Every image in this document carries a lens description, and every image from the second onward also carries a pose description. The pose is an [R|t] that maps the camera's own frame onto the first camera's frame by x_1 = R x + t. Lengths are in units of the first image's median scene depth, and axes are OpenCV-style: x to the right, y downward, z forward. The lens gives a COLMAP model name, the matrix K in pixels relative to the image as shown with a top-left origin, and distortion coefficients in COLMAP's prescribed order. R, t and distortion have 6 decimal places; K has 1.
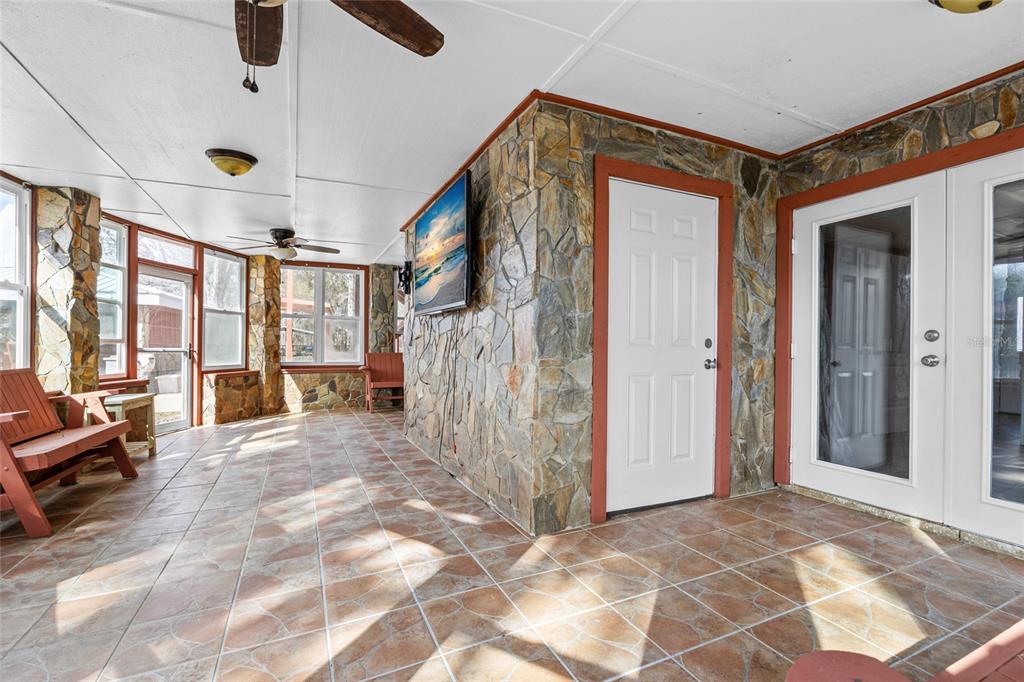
lens RADIAL K [[469.1, 0, 517.7], [0, 469.1, 344.2], [0, 0, 1]] dist [-0.000599, -0.000078]
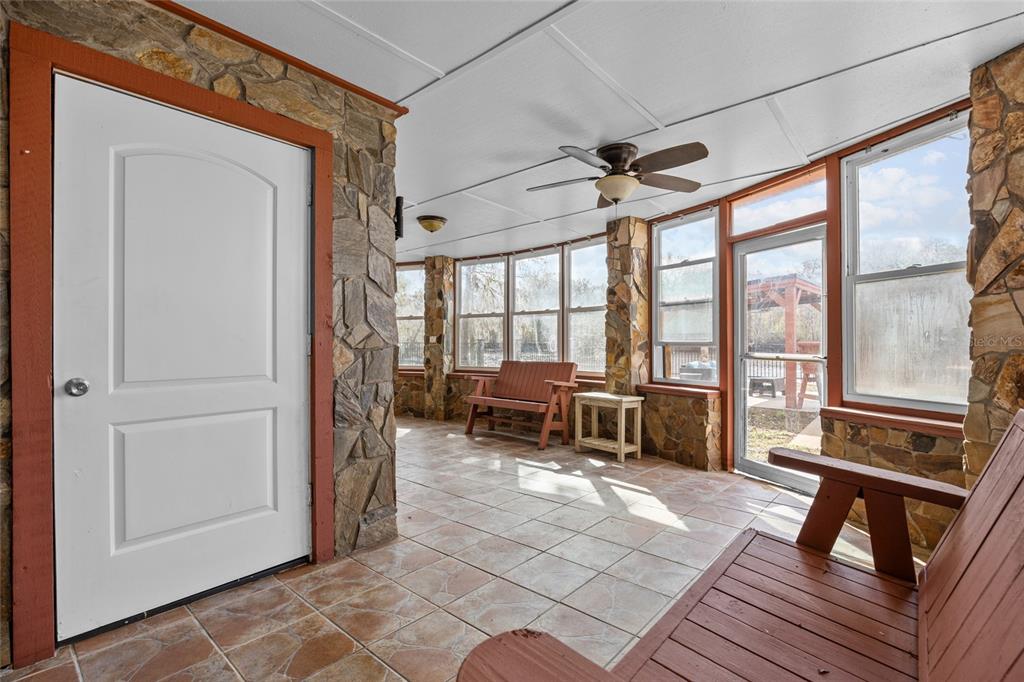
lens RADIAL K [[469.1, 0, 517.7], [0, 469.1, 344.2], [0, 0, 1]] dist [-0.000599, -0.000078]
pose [[-0.914828, -0.002300, -0.403837, -0.208086], [-0.001014, 0.999994, -0.003399, -0.003412], [0.403842, -0.002700, -0.914825, 1.946402]]
